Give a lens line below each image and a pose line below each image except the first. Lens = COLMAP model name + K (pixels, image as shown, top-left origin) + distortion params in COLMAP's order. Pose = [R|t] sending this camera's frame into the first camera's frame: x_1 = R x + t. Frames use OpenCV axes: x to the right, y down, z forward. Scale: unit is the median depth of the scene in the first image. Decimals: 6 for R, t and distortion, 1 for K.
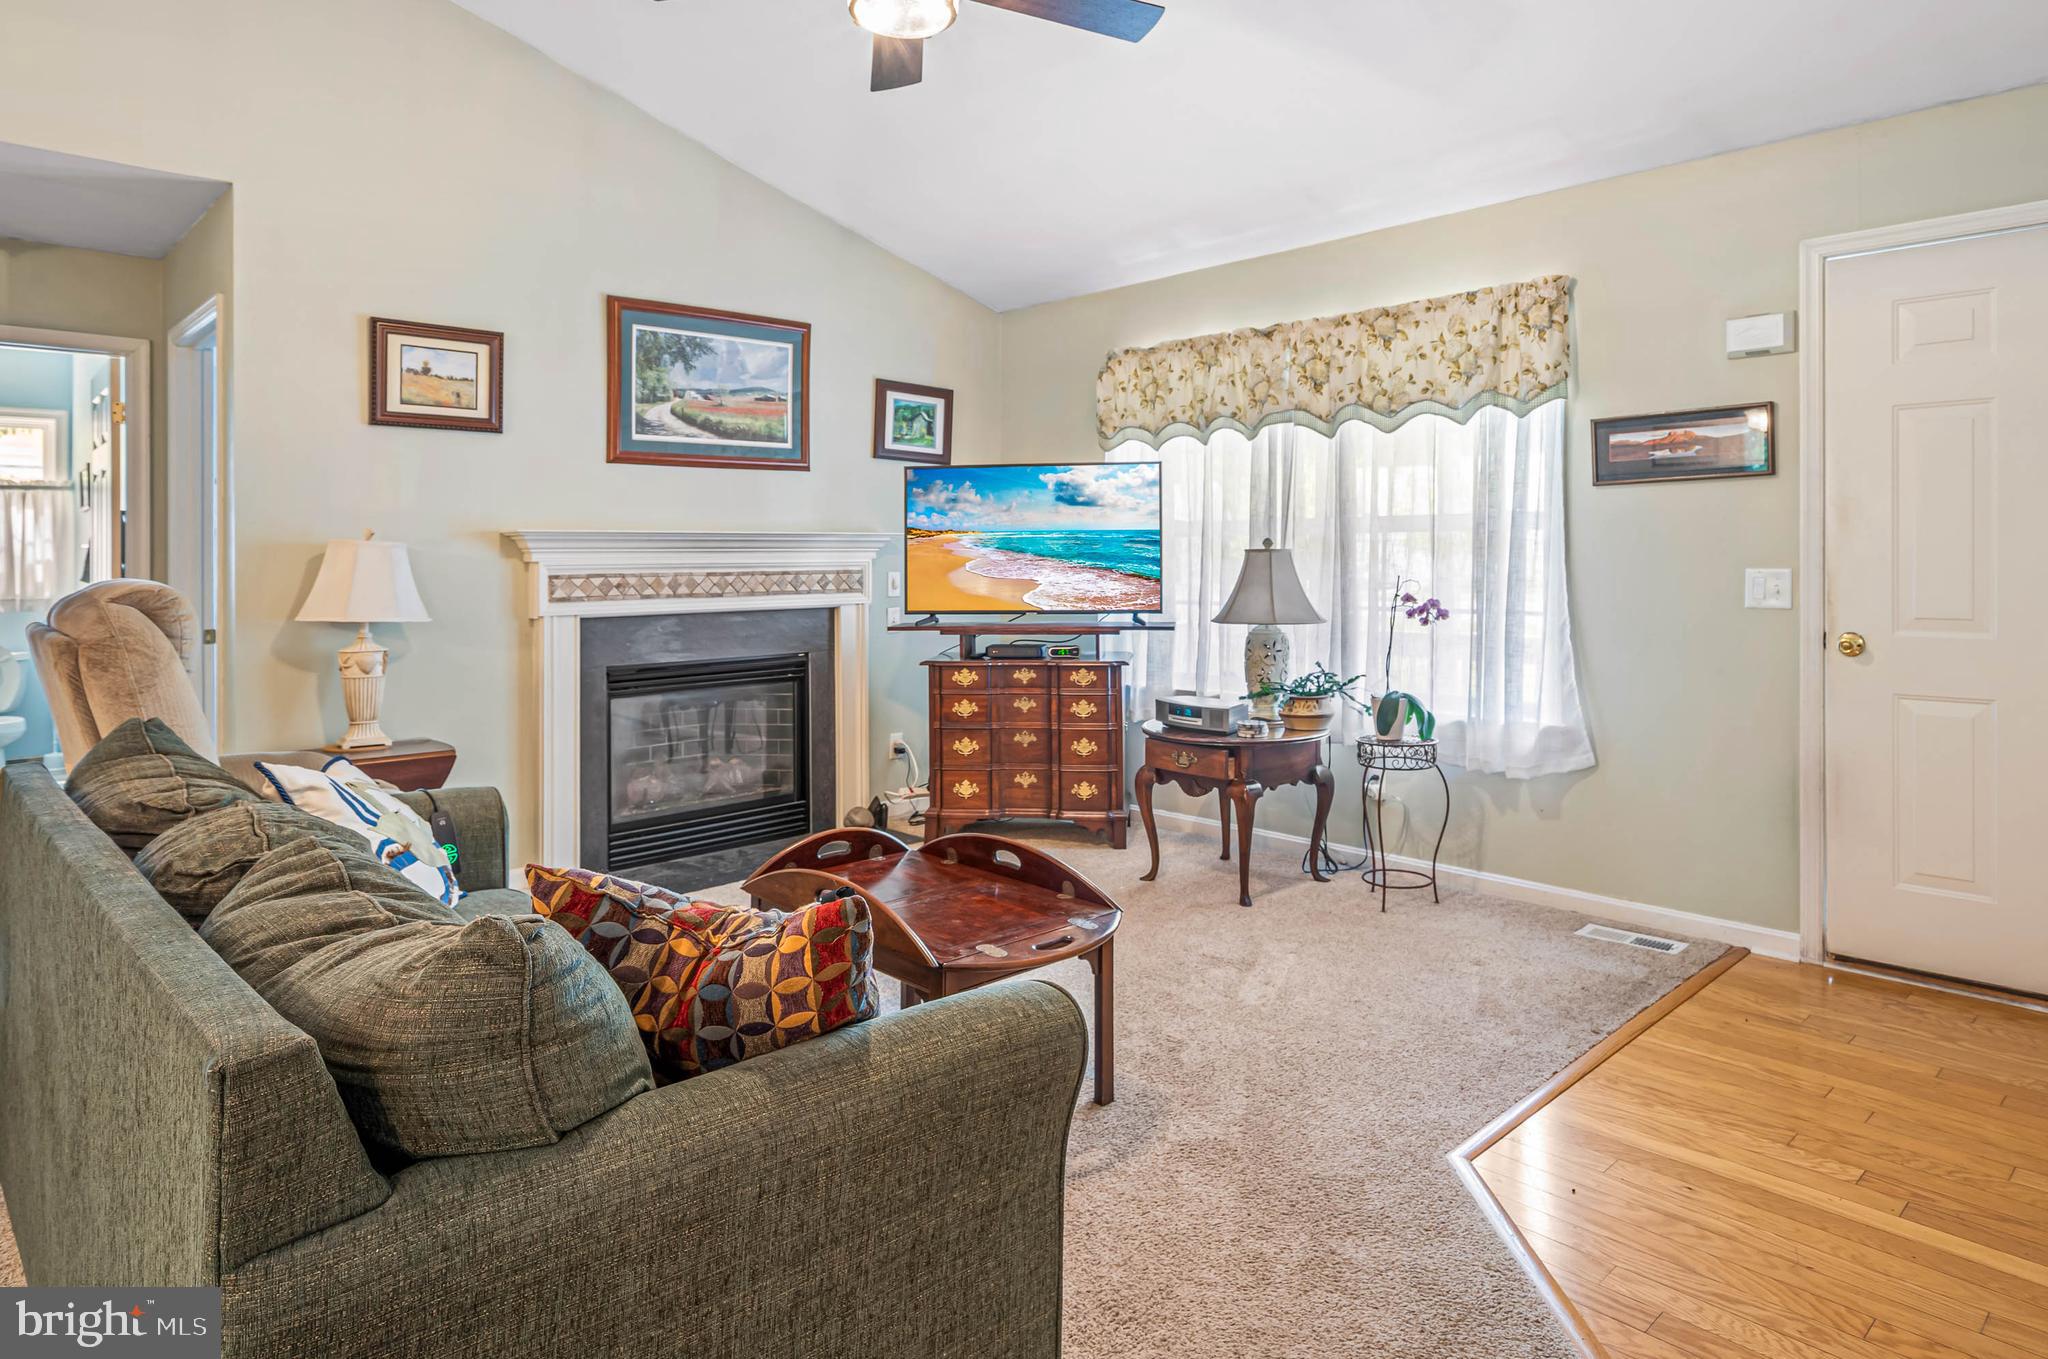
lens RADIAL K [[1168.7, 0, 1024.0], [0, 1168.7, 679.5], [0, 0, 1]] dist [0.000759, 0.000006]
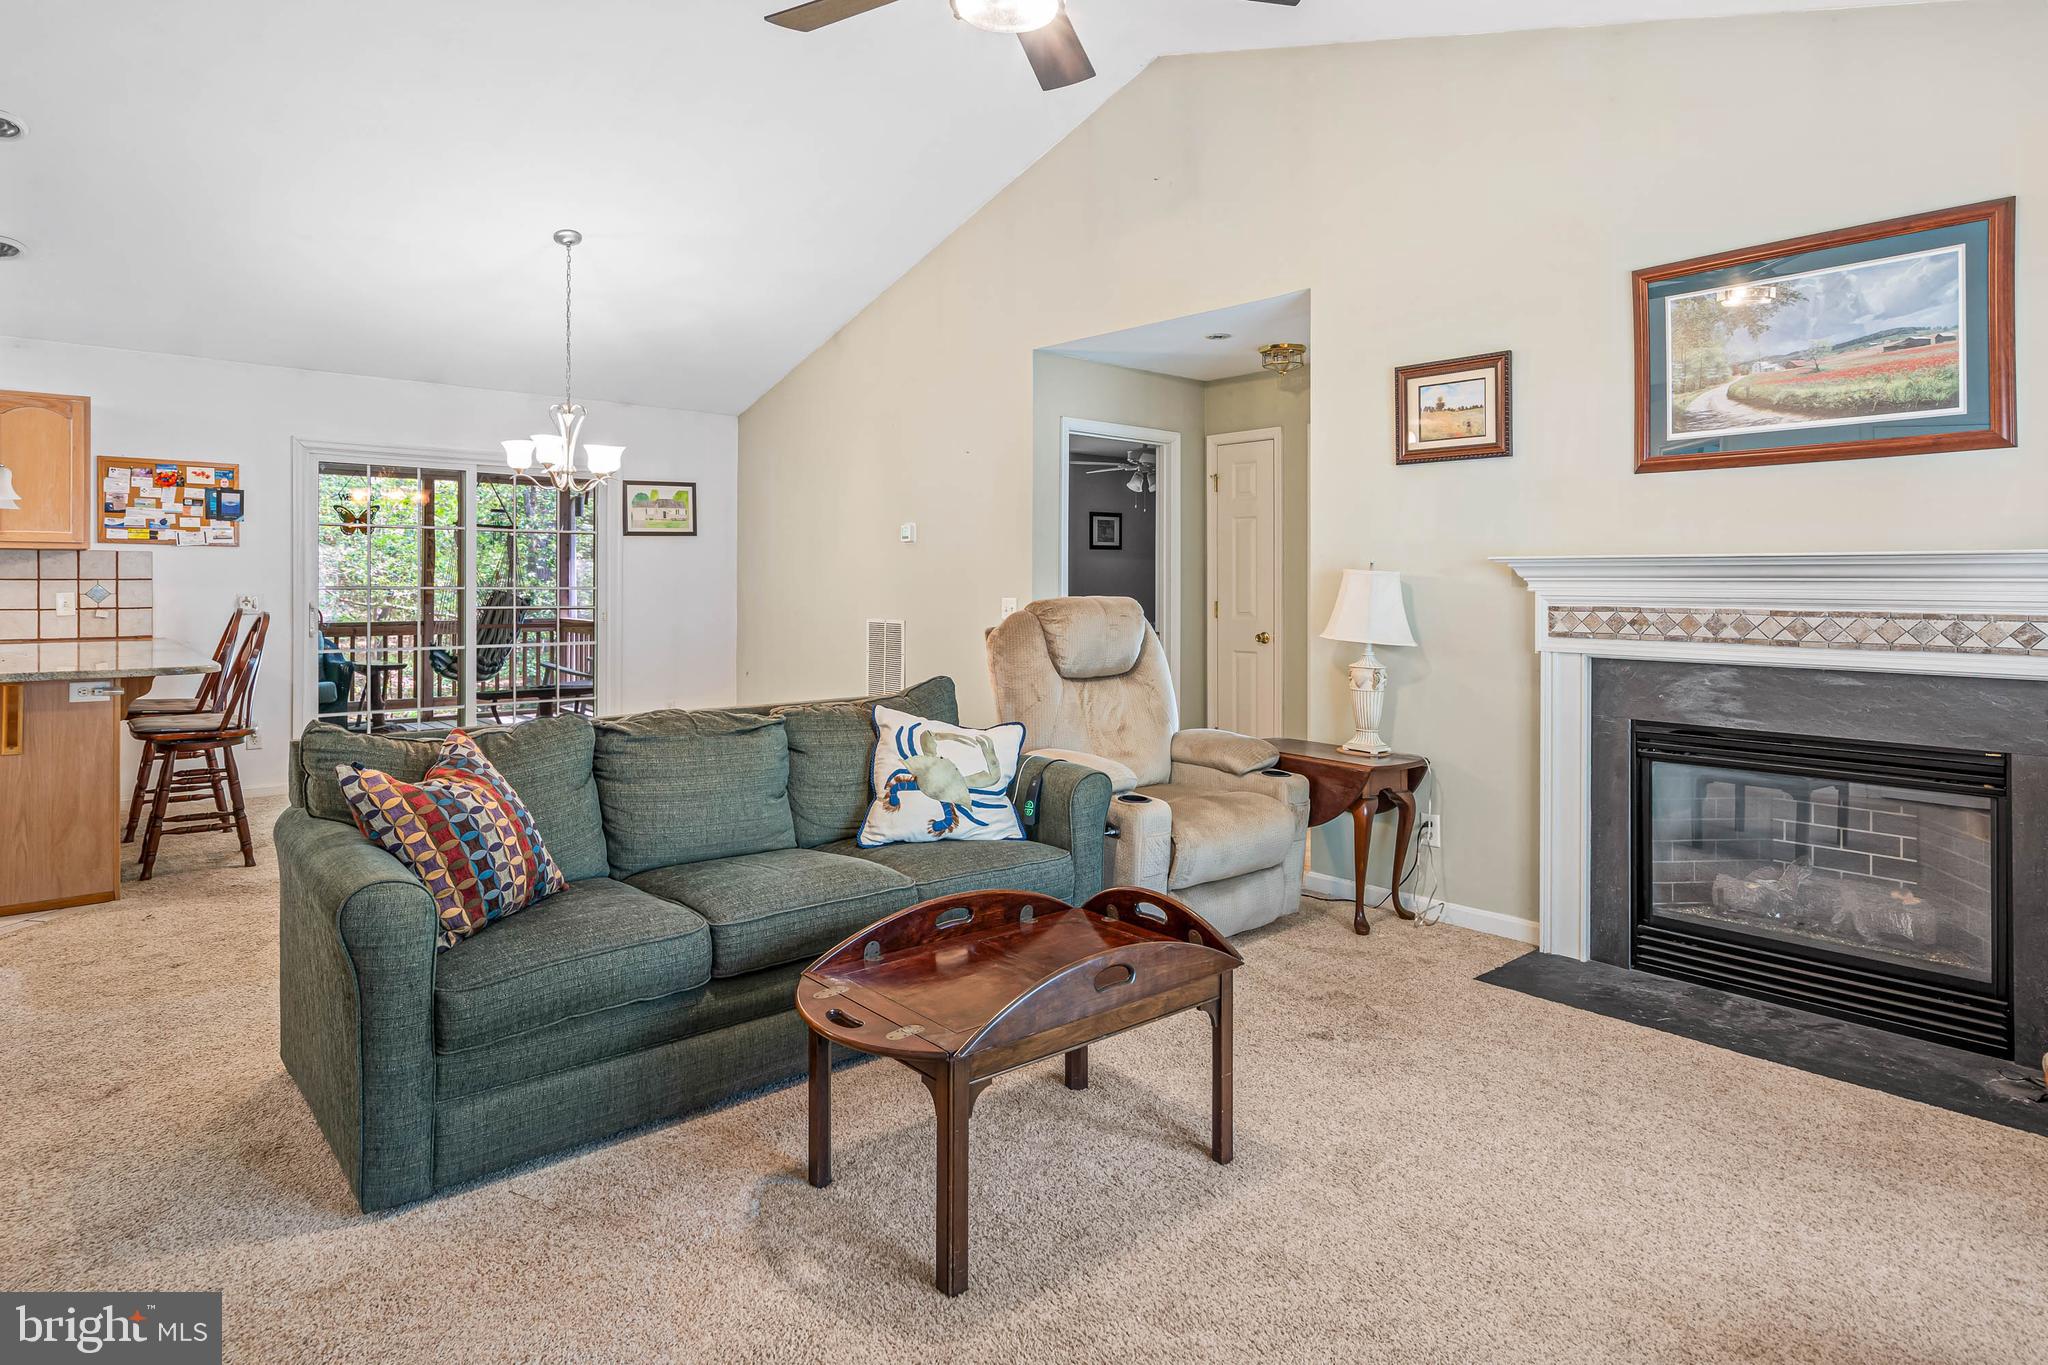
lens RADIAL K [[1168.7, 0, 1024.0], [0, 1168.7, 682.5], [0, 0, 1]] dist [0.000759, 0.000006]
pose [[-0.042839, 0.090729, -0.994954, 0.491279], [-0.112288, 0.989121, 0.095031, -0.068589], [0.992752, 0.115792, -0.032185, 0.607605]]
